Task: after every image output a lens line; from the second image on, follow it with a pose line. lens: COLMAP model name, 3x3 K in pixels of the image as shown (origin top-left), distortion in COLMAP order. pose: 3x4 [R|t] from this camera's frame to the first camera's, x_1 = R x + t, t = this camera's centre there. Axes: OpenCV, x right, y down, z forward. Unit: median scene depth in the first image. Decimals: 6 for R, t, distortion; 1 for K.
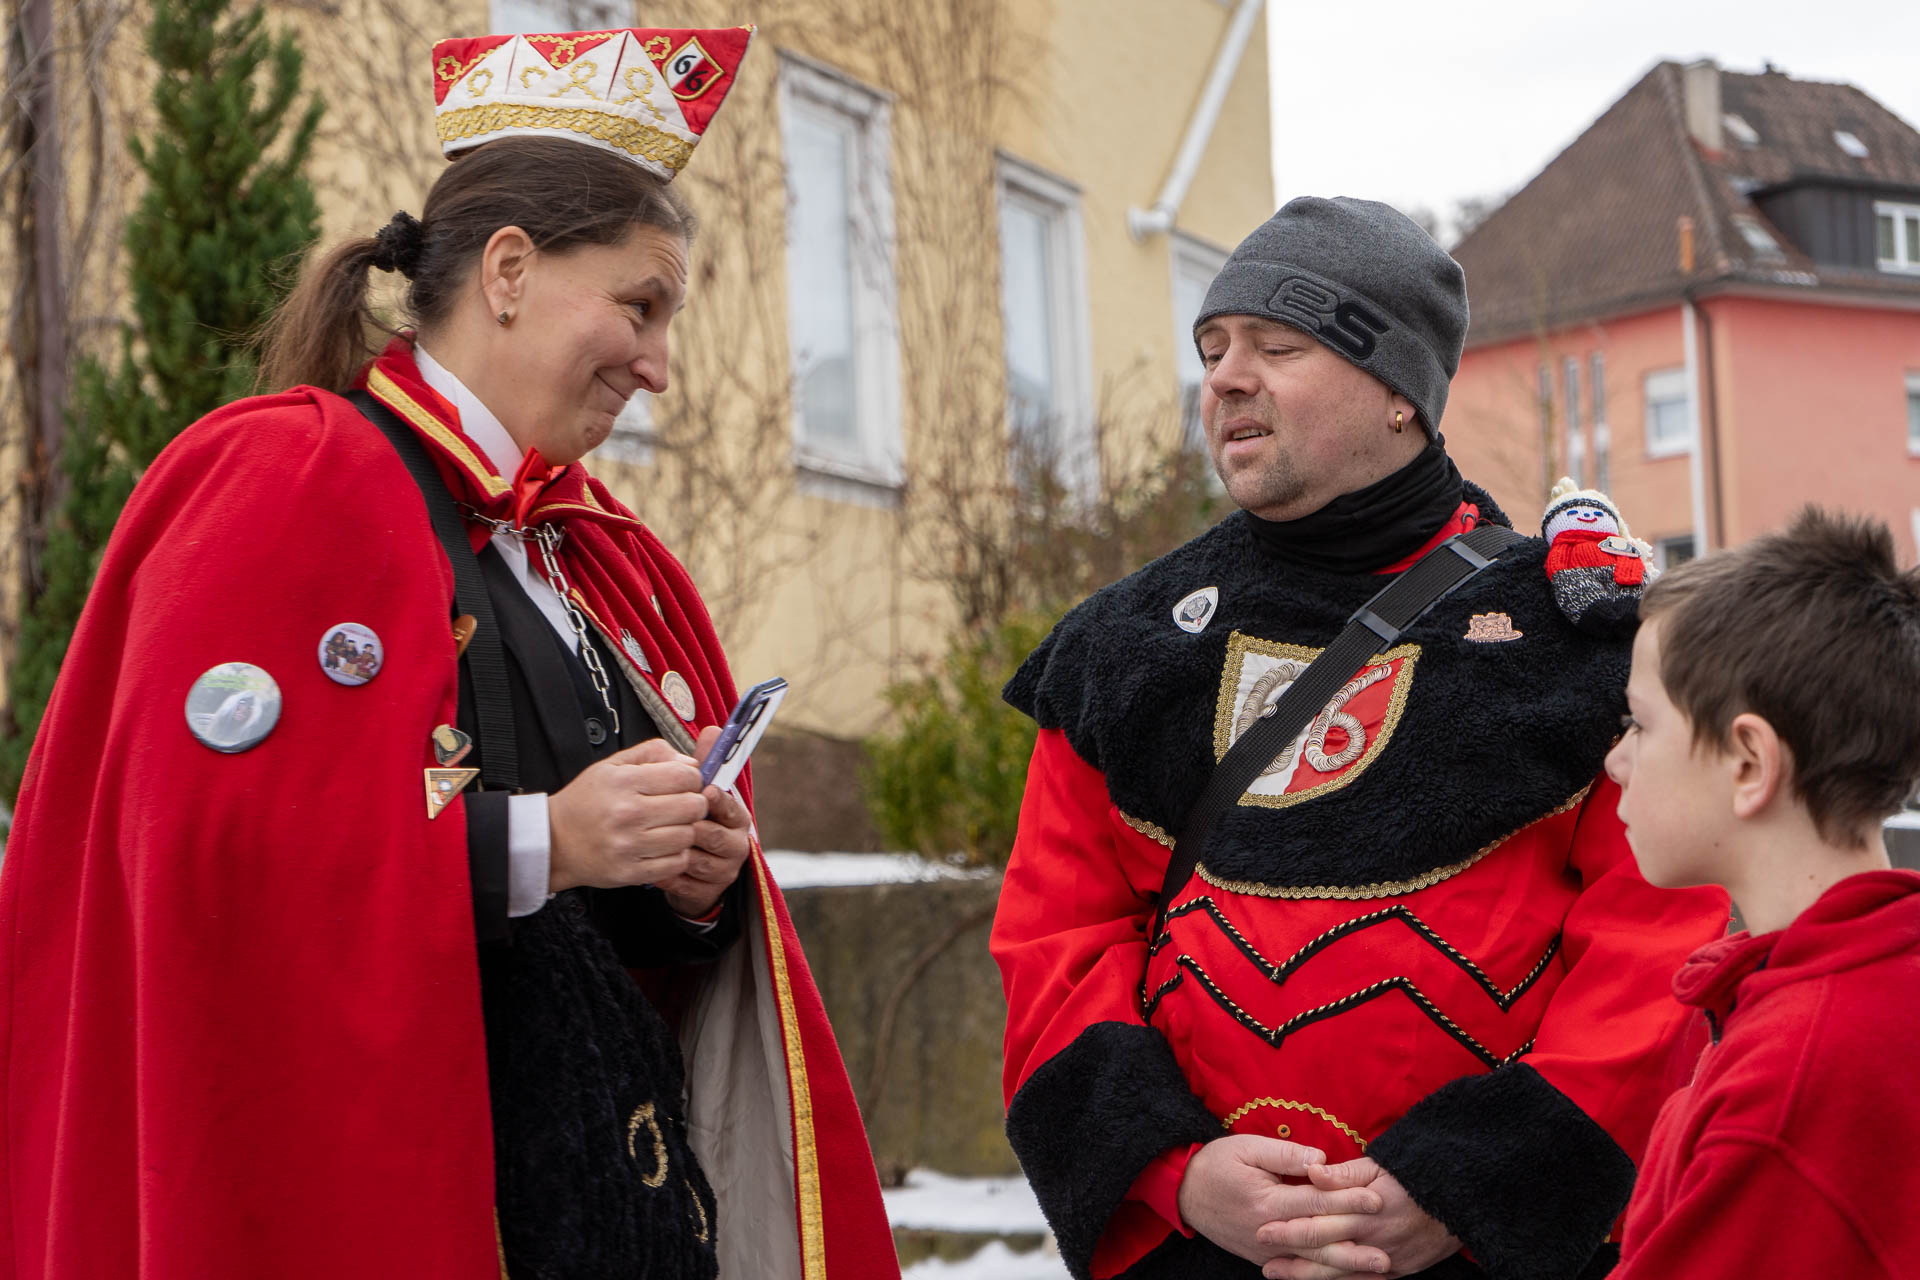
lens RADIAL K [[3871.1, 0, 937.4], [0, 3871.1, 594.9], [0, 0, 1]] dist [0.069042, 0.000000]
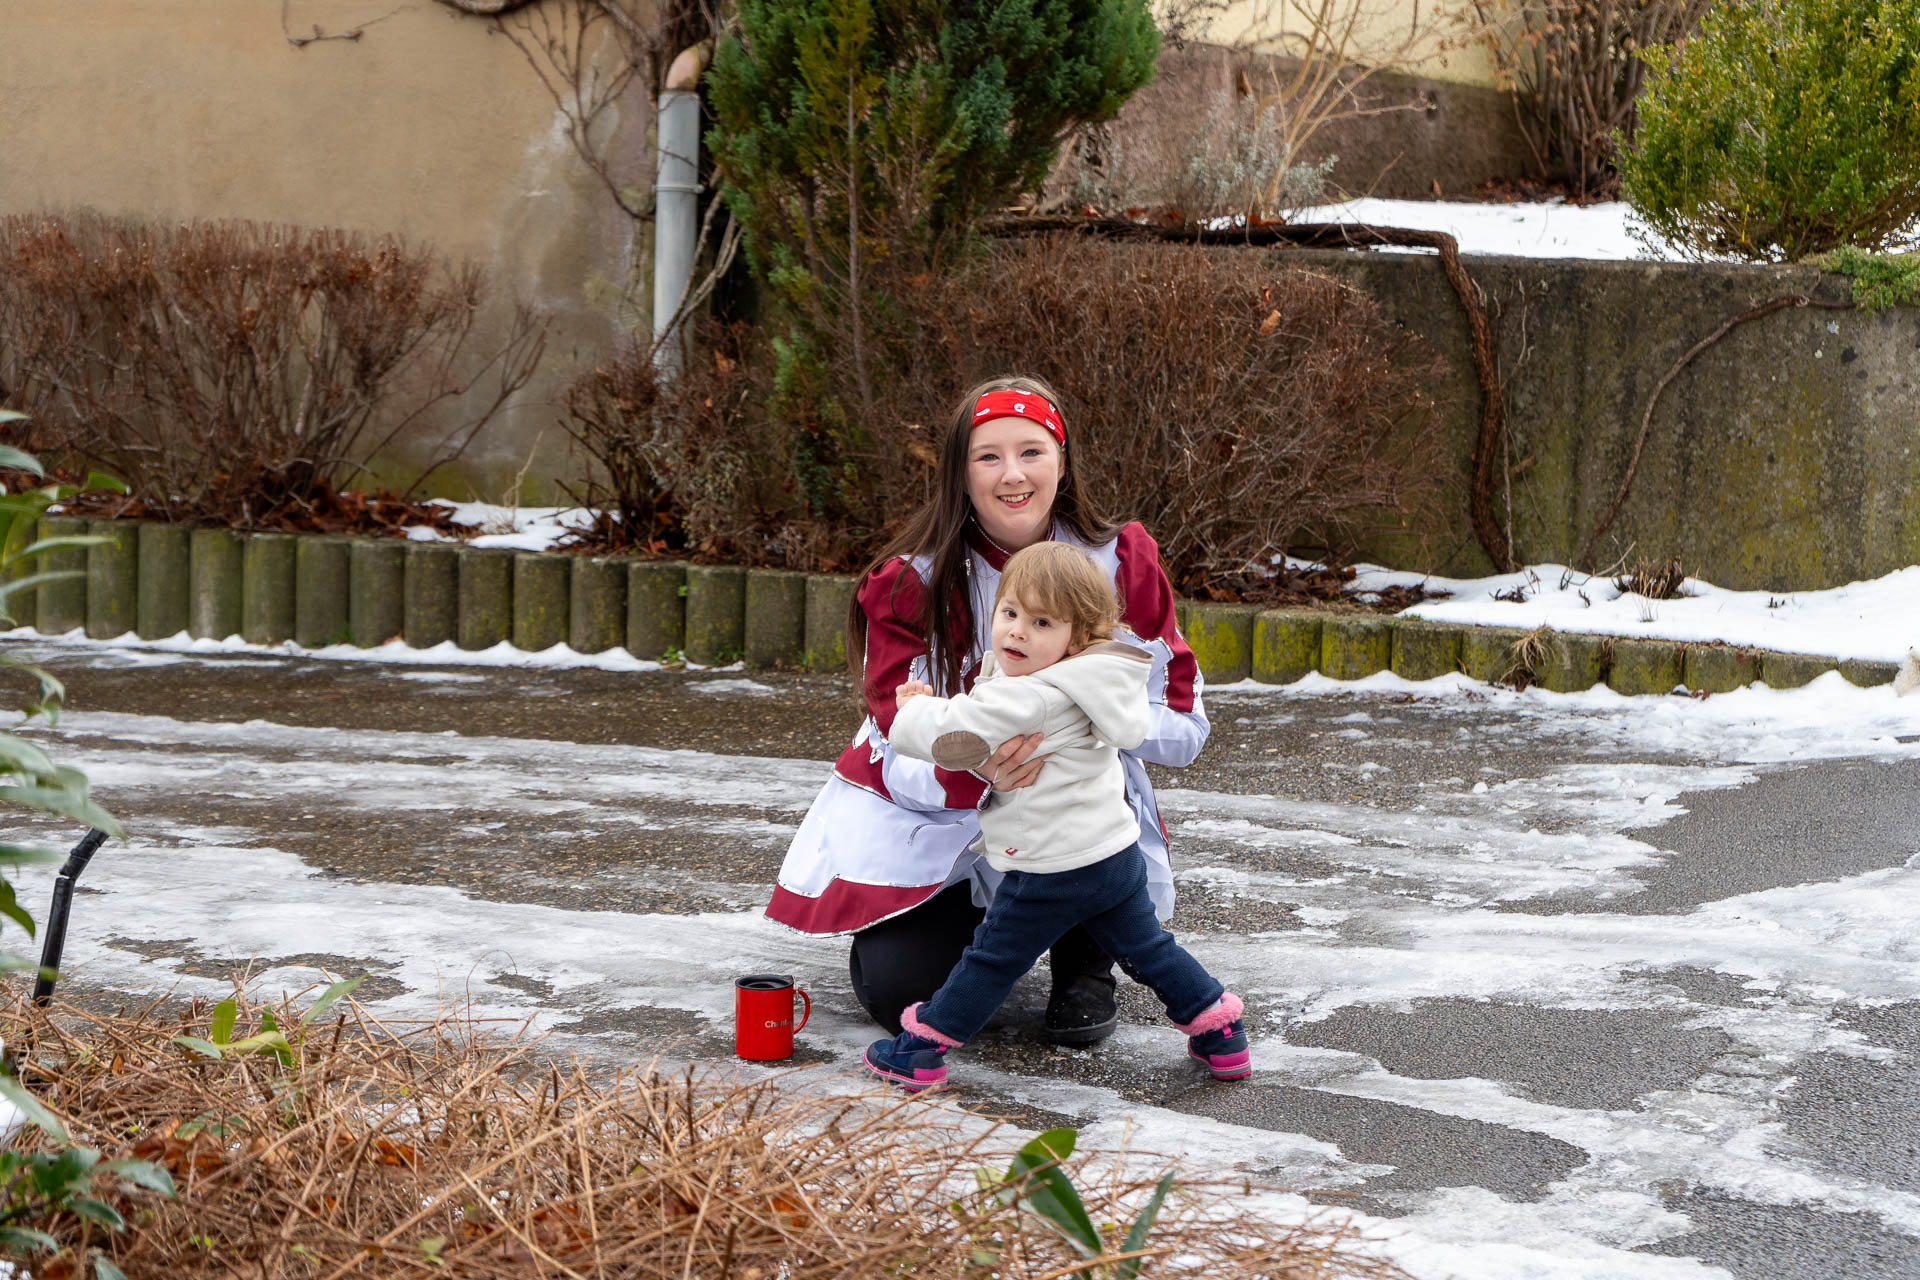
lens RADIAL K [[3871.1, 0, 944.9], [0, 3871.1, 641.4], [0, 0, 1]] dist [0.069042, 0.000000]
pose [[0.996961, 0.076396, -0.015219, -0.156676], [-0.071927, 0.977828, 0.196671, -0.007600], [0.029906, -0.194979, 0.980351, 0.063941]]
